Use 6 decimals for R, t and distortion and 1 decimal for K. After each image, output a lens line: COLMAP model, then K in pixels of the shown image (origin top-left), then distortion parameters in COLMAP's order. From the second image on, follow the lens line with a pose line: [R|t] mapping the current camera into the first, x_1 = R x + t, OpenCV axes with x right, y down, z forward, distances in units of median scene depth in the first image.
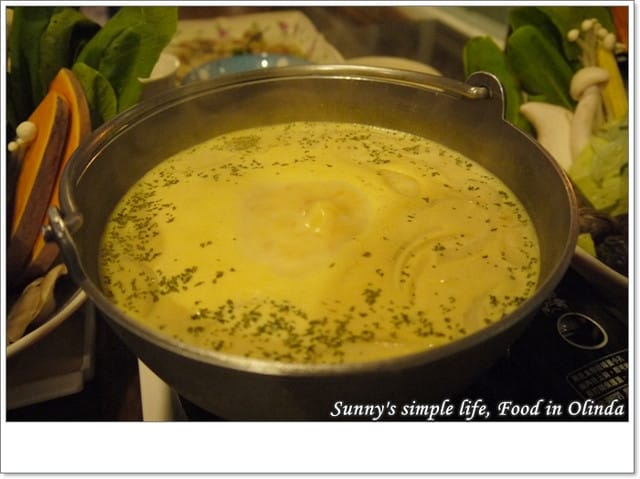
lens RADIAL K [[560.2, 0, 315.1], [0, 560.2, 235.5], [0, 0, 1]] dist [-0.031562, 0.036130]
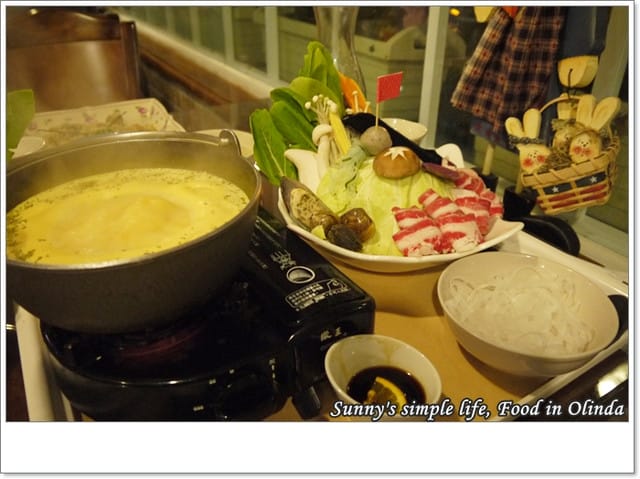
lens RADIAL K [[560.2, 0, 321.3], [0, 560.2, 227.3], [0, 0, 1]] dist [-0.031562, 0.036130]
pose [[0.978119, -0.093842, 0.185682, 0.171780], [0.119410, 0.984075, -0.131676, 0.184819], [-0.170368, 0.150967, 0.973747, -0.475779]]
